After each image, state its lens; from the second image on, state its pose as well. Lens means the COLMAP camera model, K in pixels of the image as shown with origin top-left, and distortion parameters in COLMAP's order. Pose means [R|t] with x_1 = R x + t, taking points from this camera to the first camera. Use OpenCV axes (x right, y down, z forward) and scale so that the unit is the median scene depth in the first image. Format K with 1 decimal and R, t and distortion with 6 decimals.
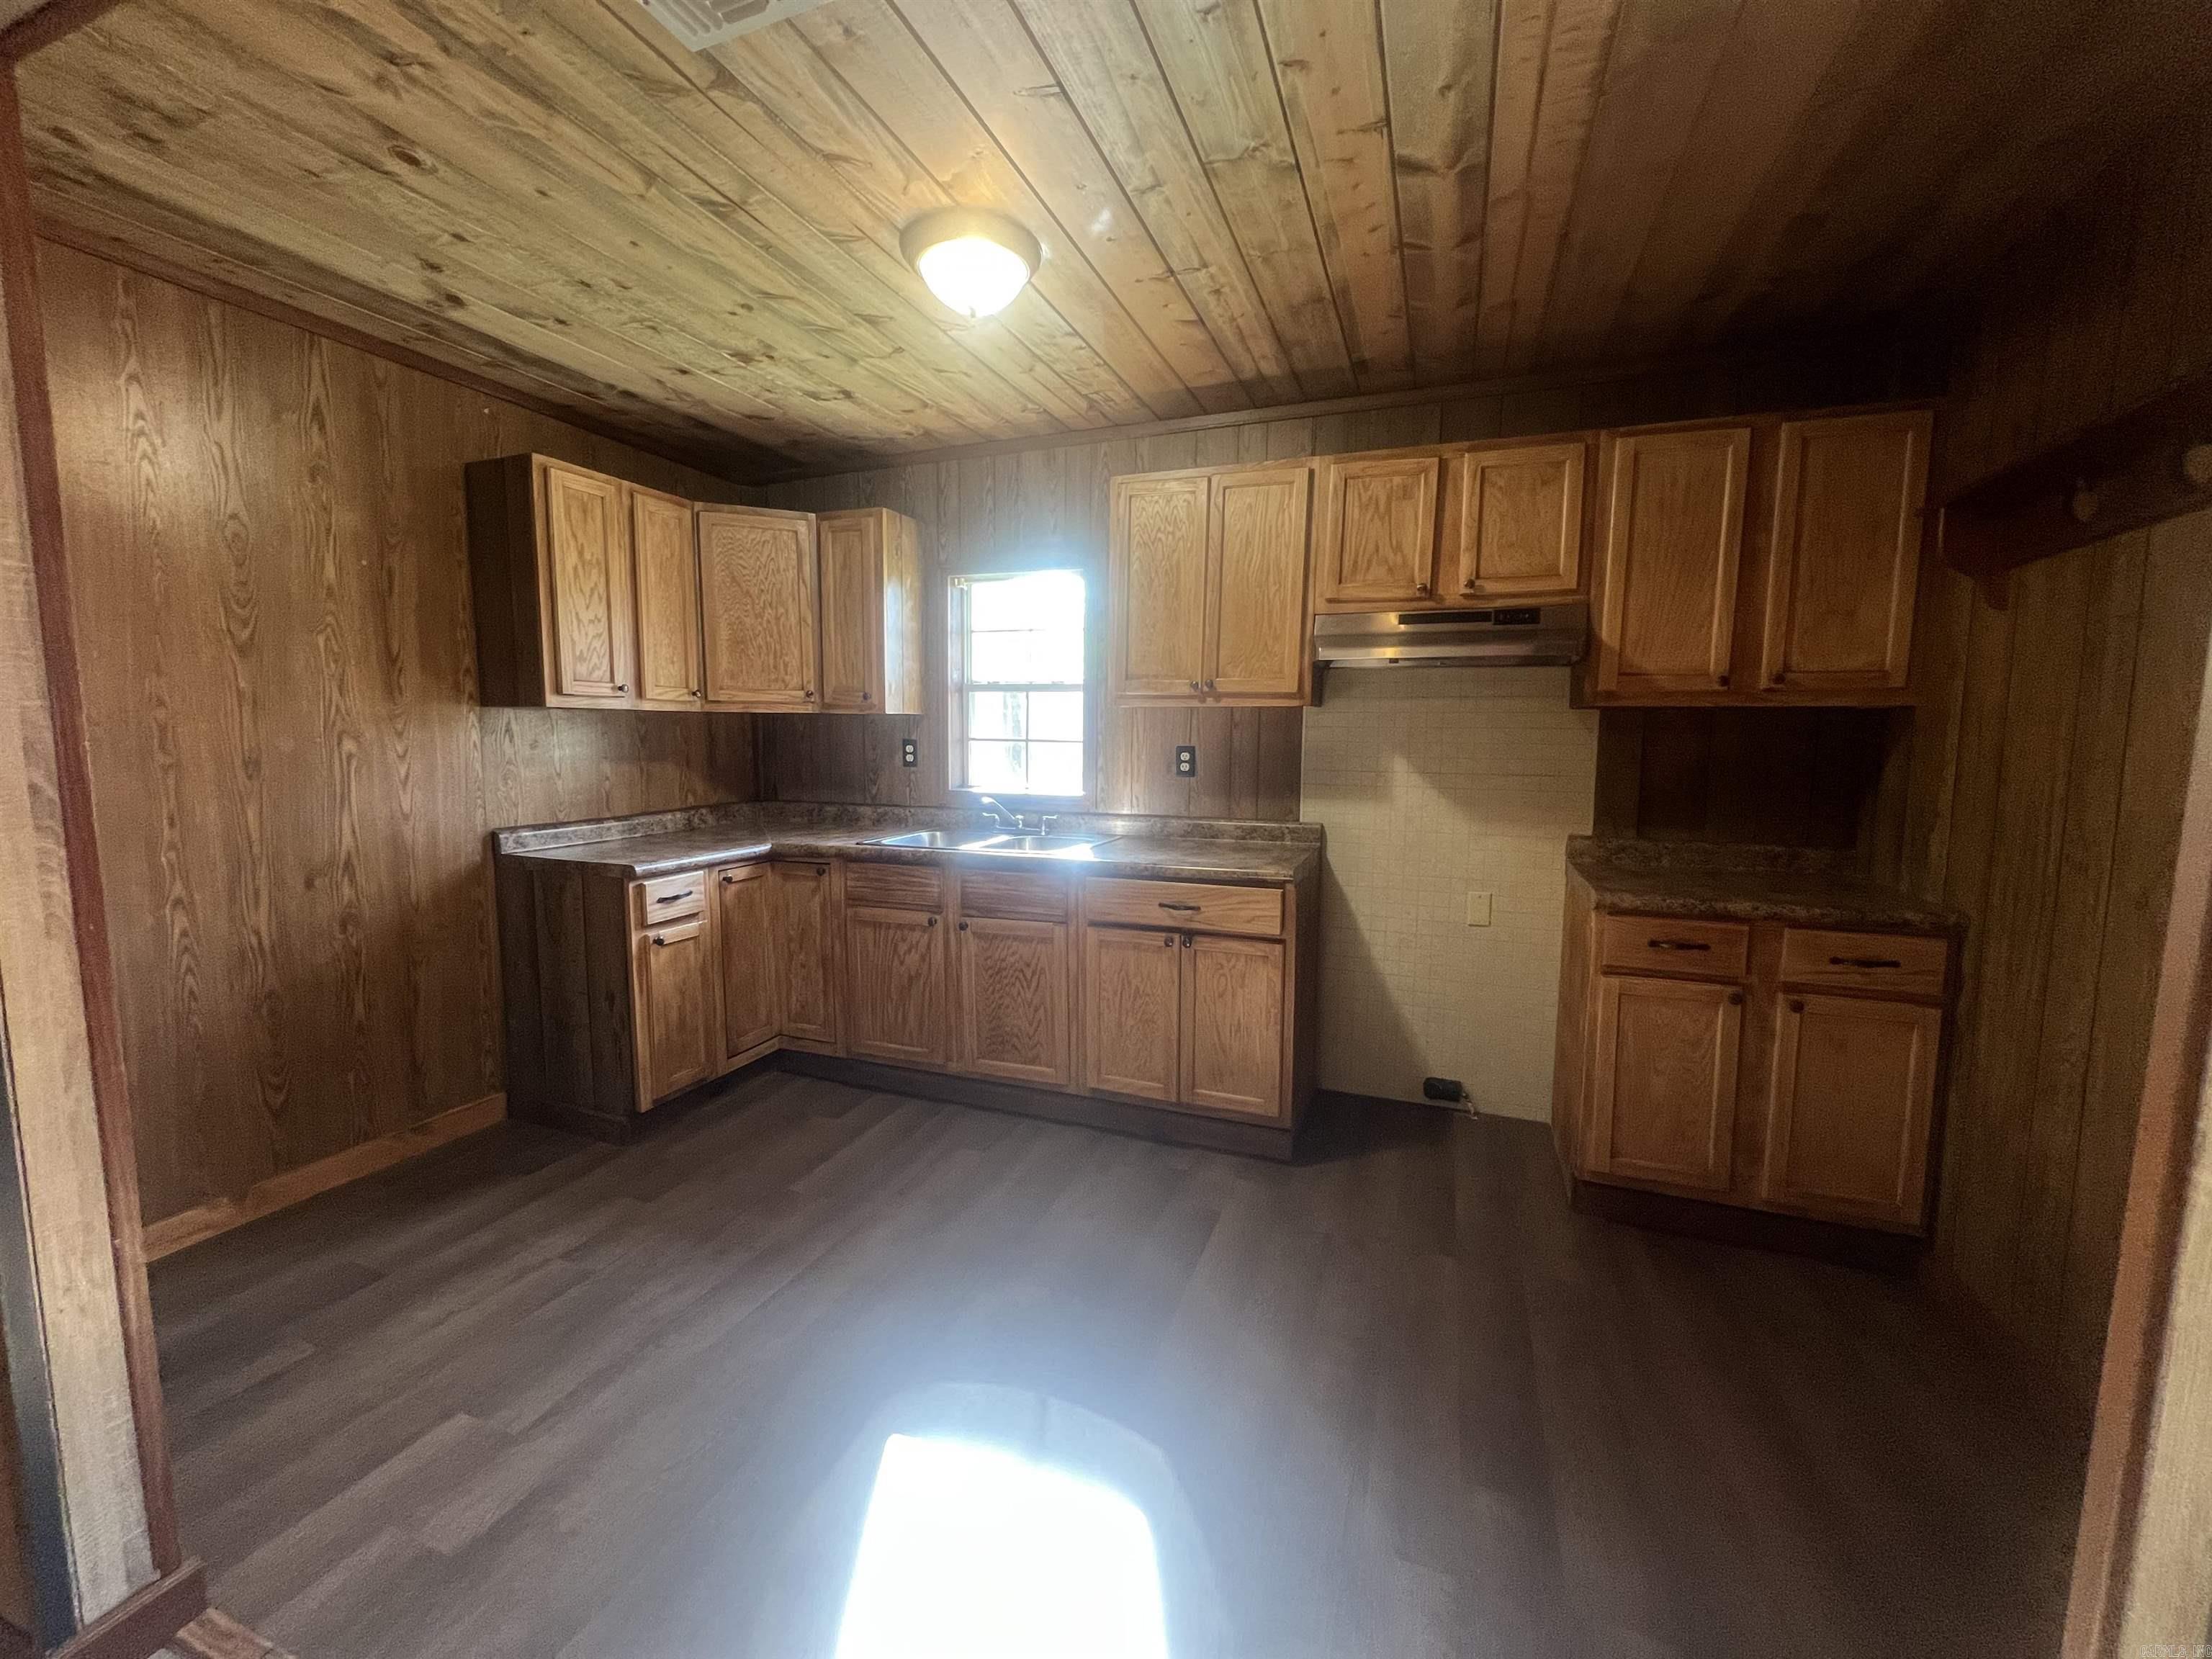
lens RADIAL K [[881.9, 0, 1102.2], [0, 881.9, 822.4], [0, 0, 1]] dist [-0.000010, 0.000320]
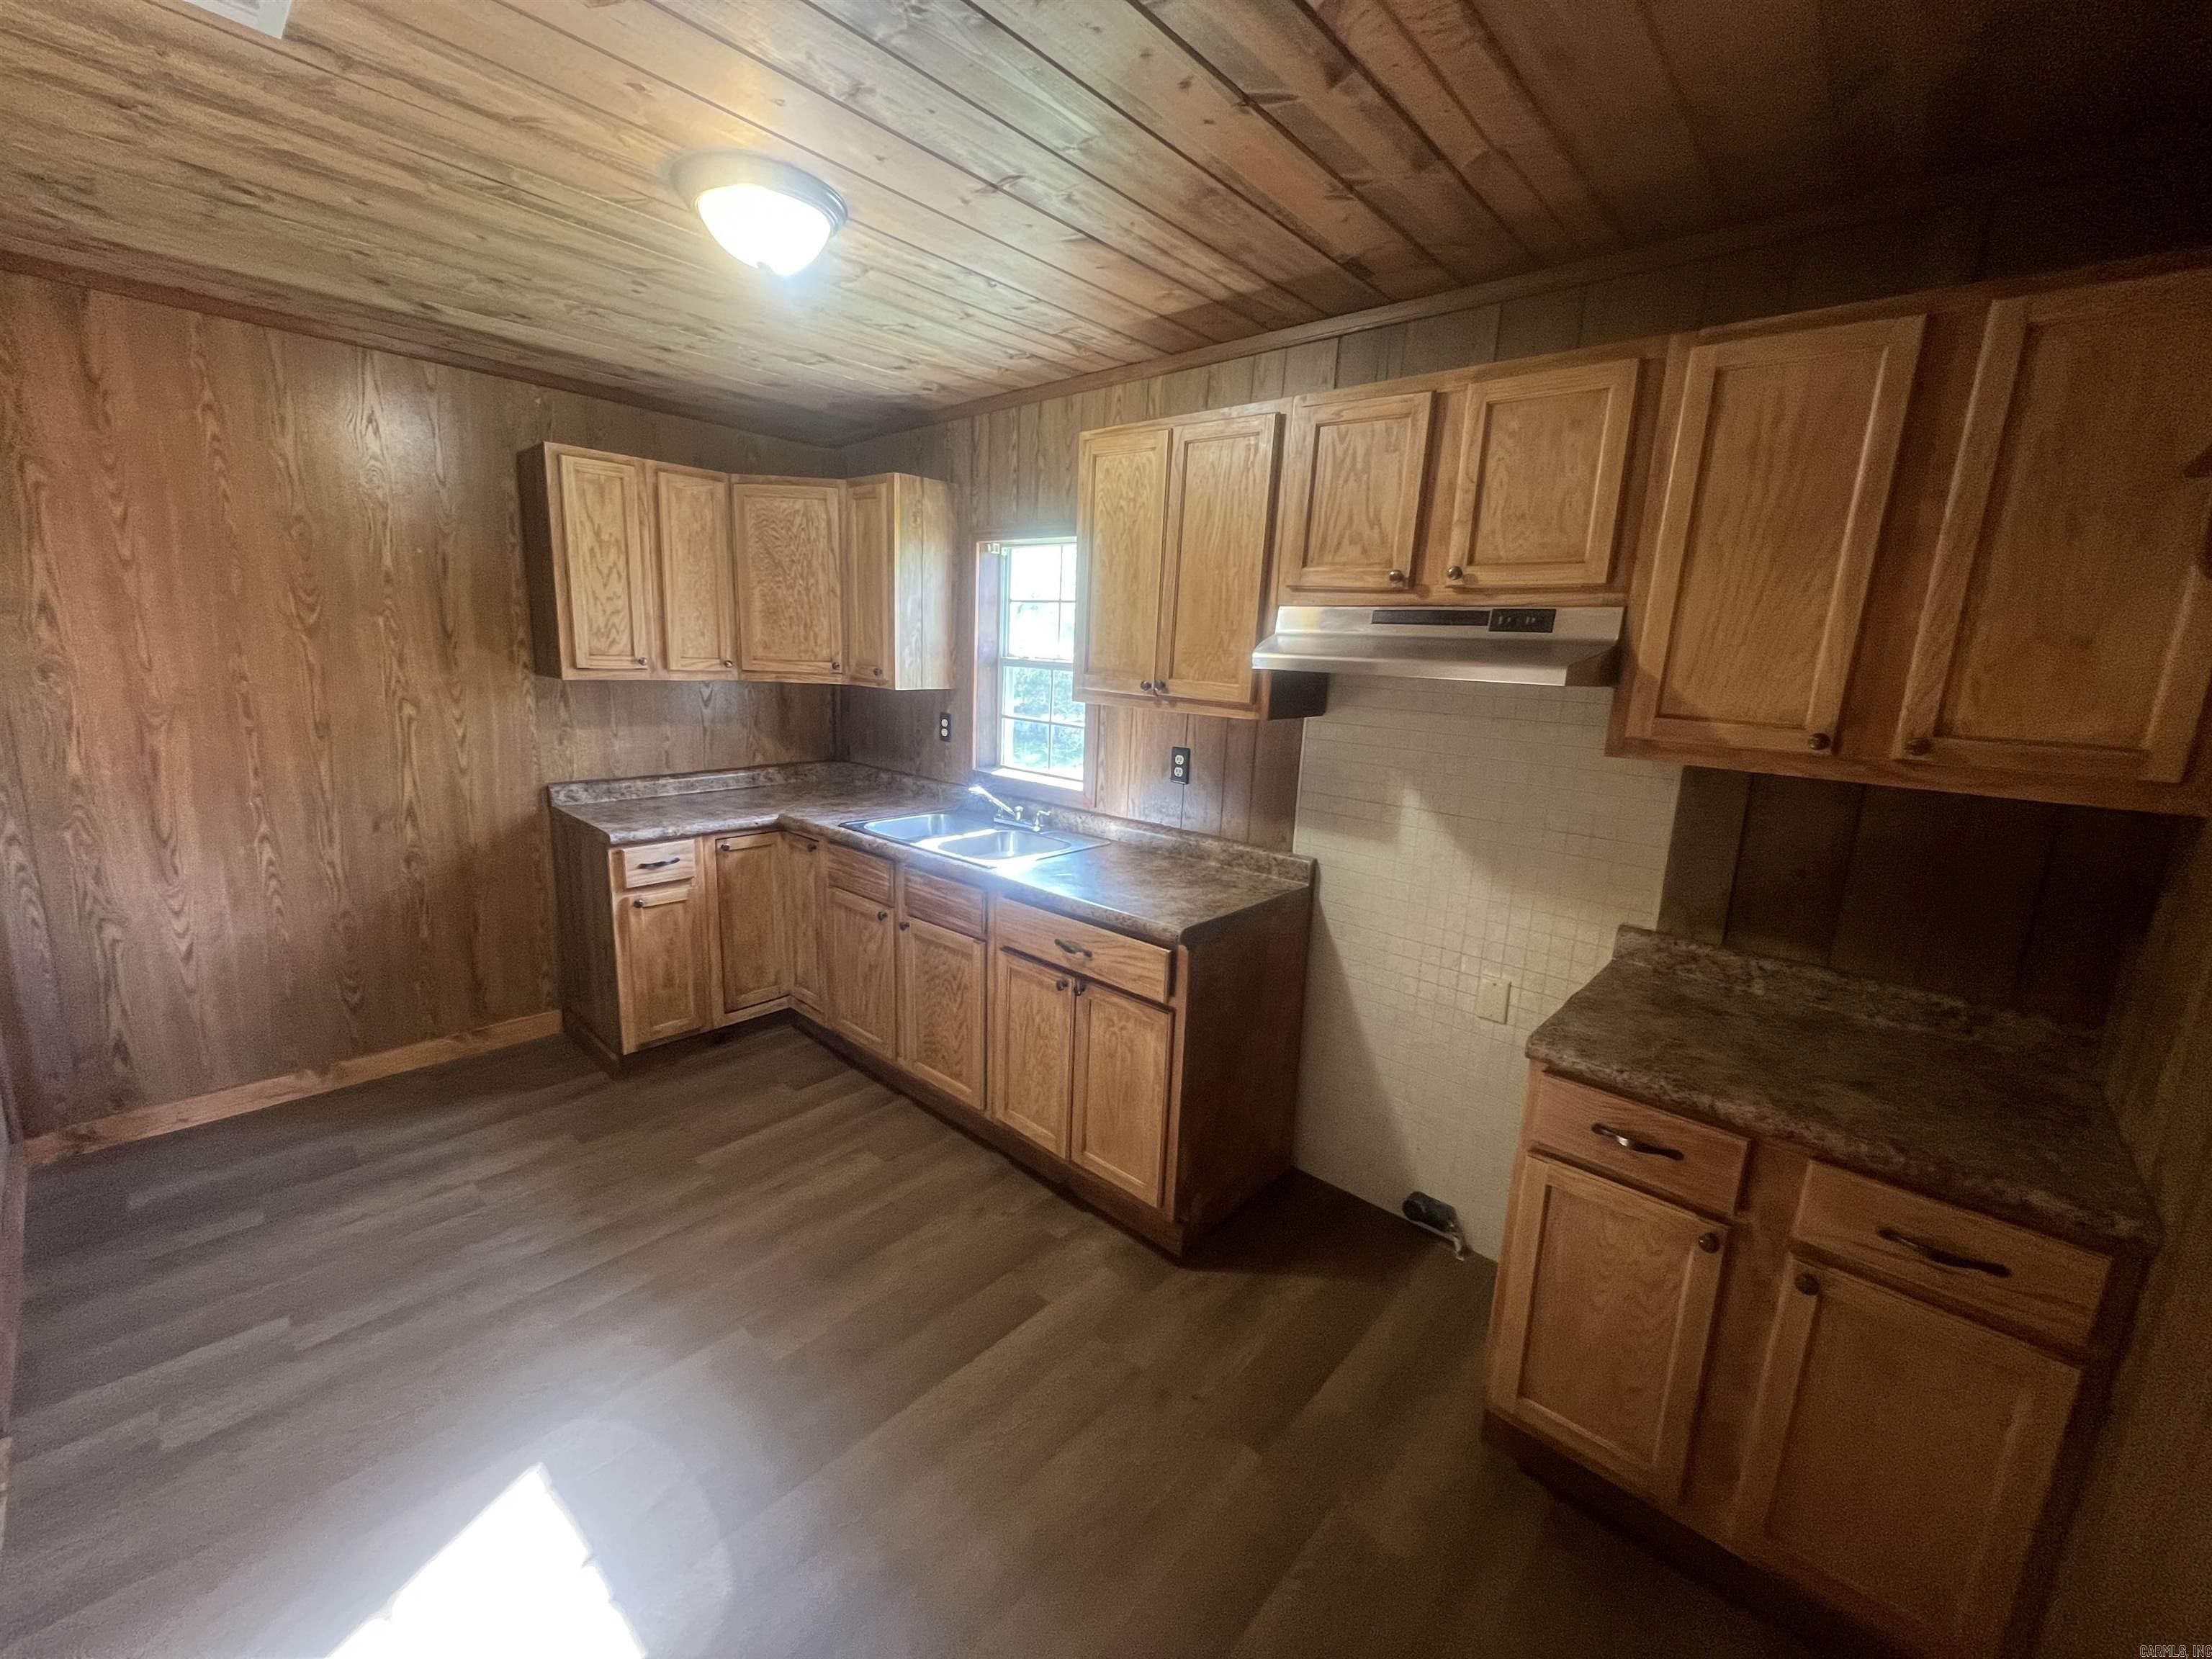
lens RADIAL K [[881.9, 0, 1102.2], [0, 881.9, 822.4], [0, 0, 1]] dist [-0.000010, 0.000320]
pose [[0.933535, 0.101285, -0.343882, 0.389839], [-0.072033, 0.992691, 0.096831, -0.110182], [0.351176, -0.065624, 0.934007, 0.202472]]
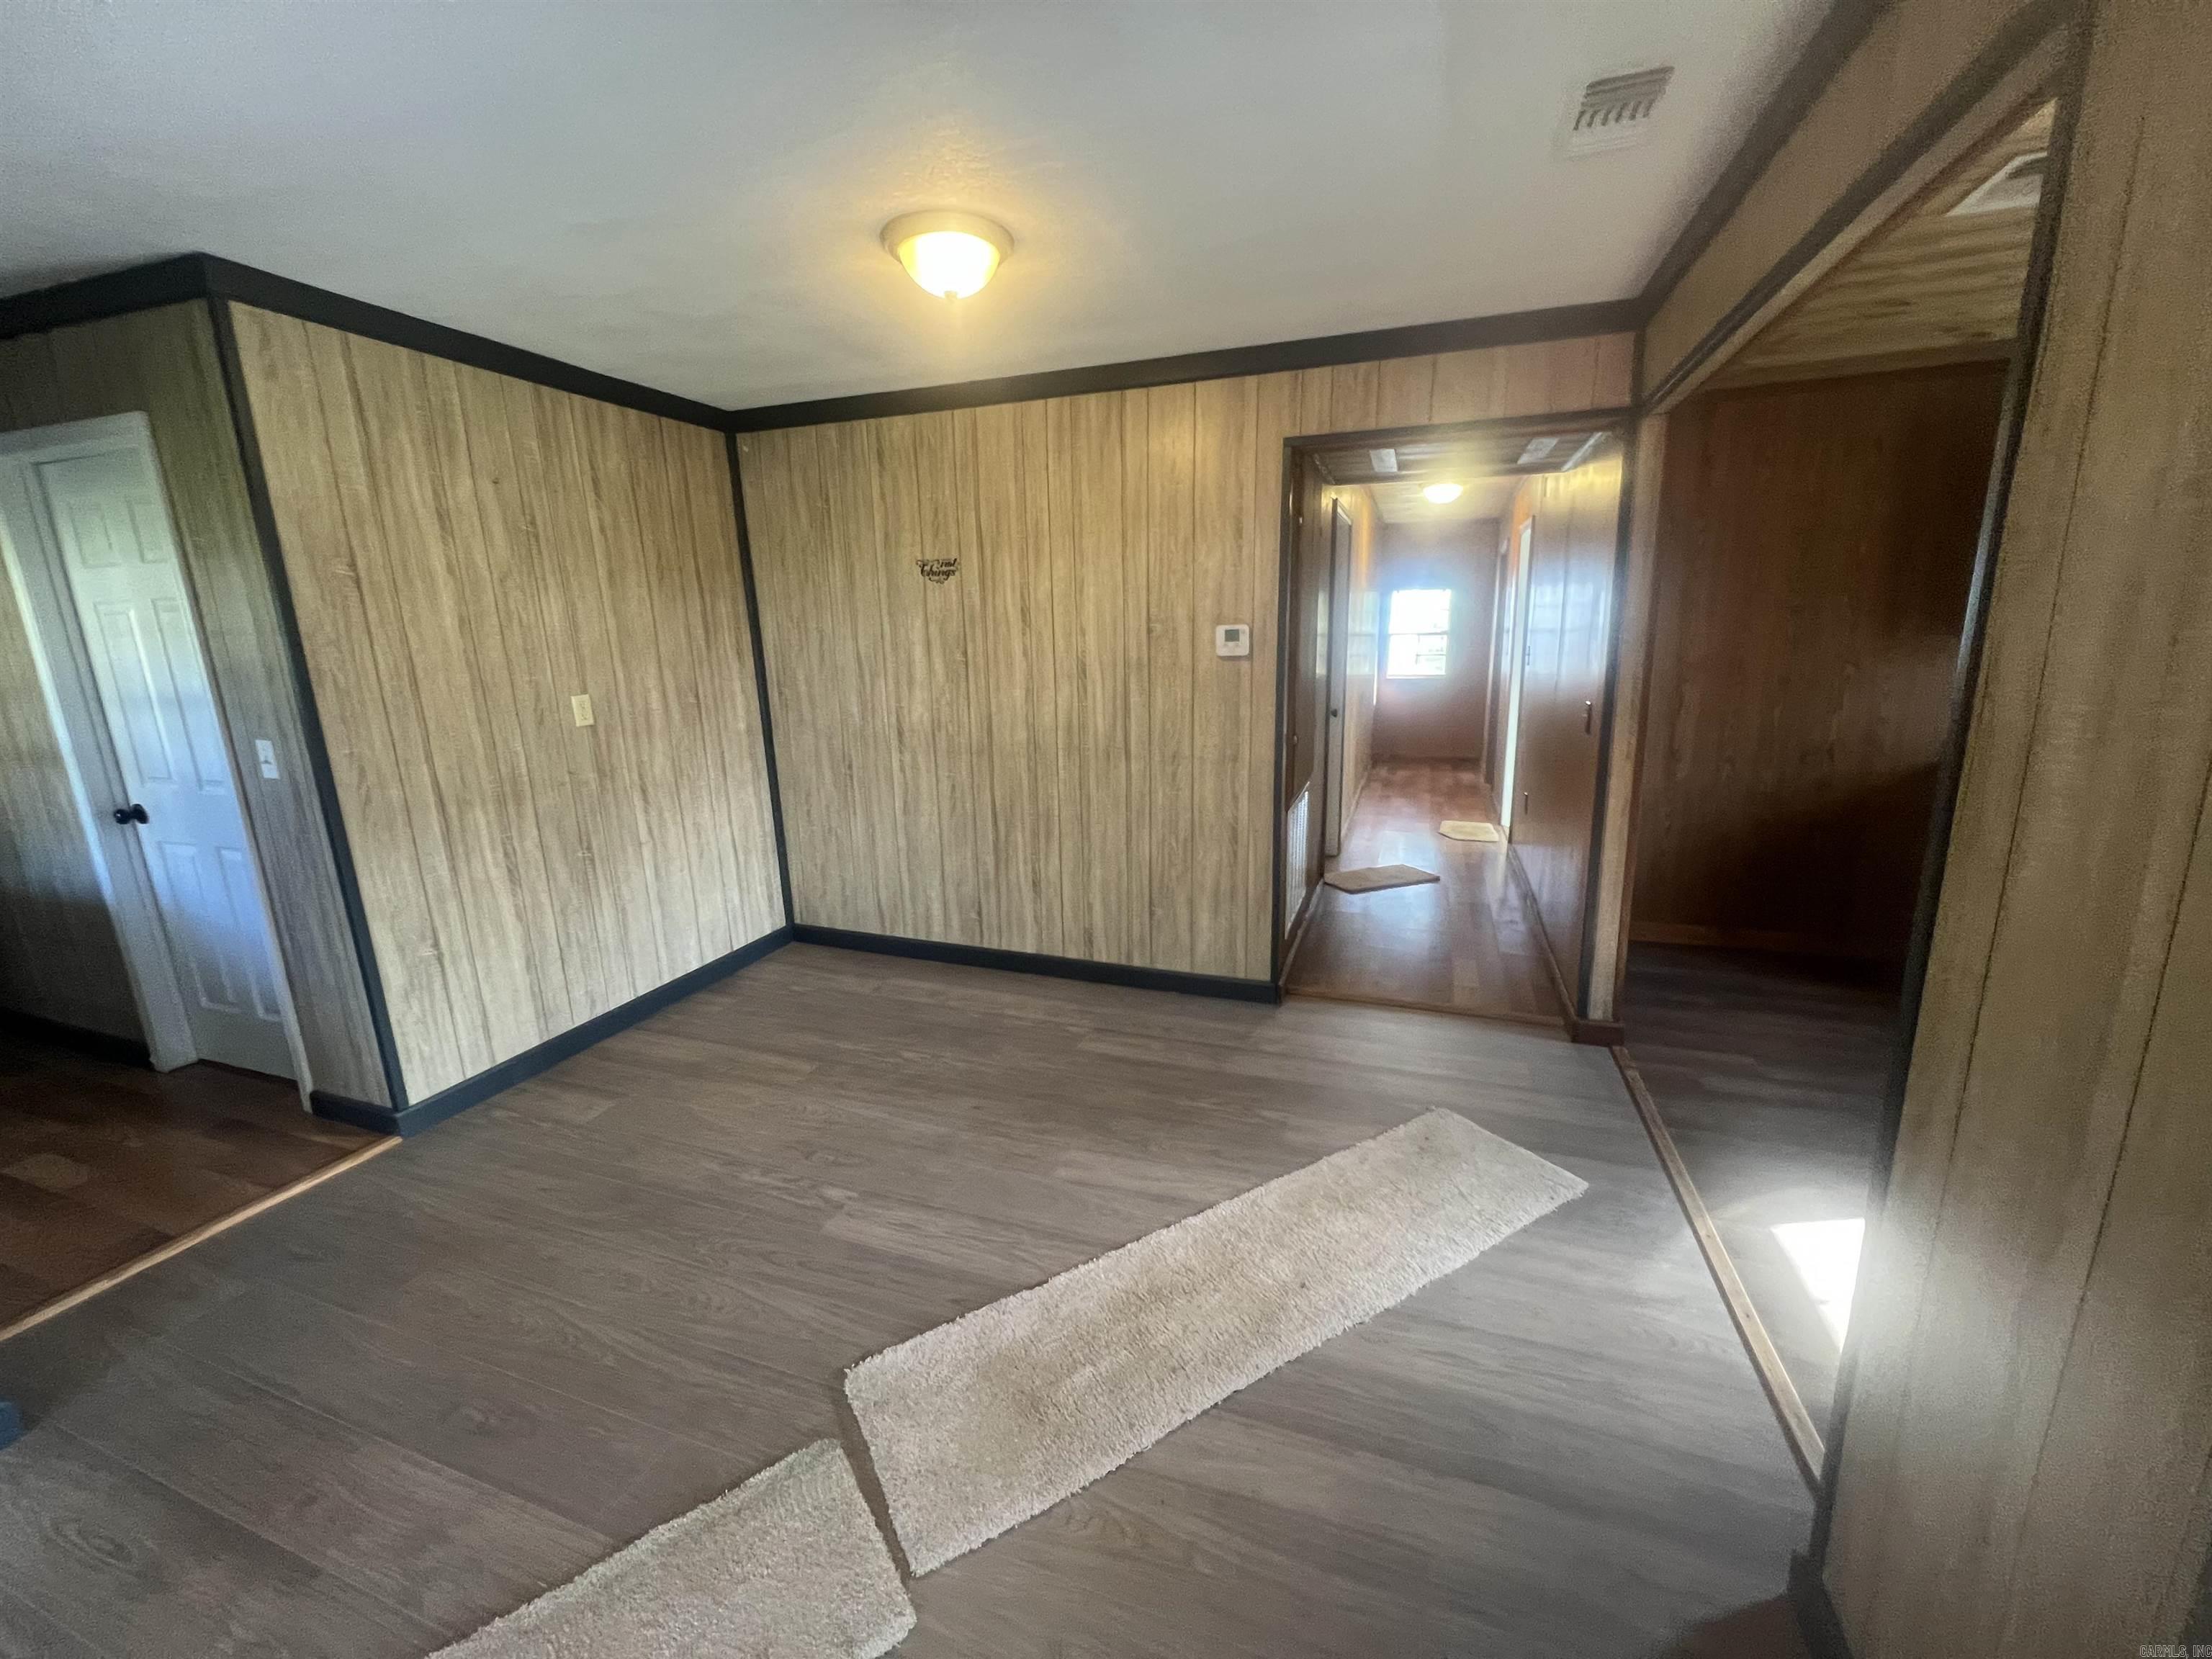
lens RADIAL K [[881.9, 0, 1102.2], [0, 881.9, 822.4], [0, 0, 1]] dist [-0.000010, 0.000320]
pose [[0.027388, 0.208021, -0.977741, 0.560504], [-0.079767, 0.975443, 0.205298, -0.038982], [0.996437, 0.072369, 0.043309, -0.269901]]
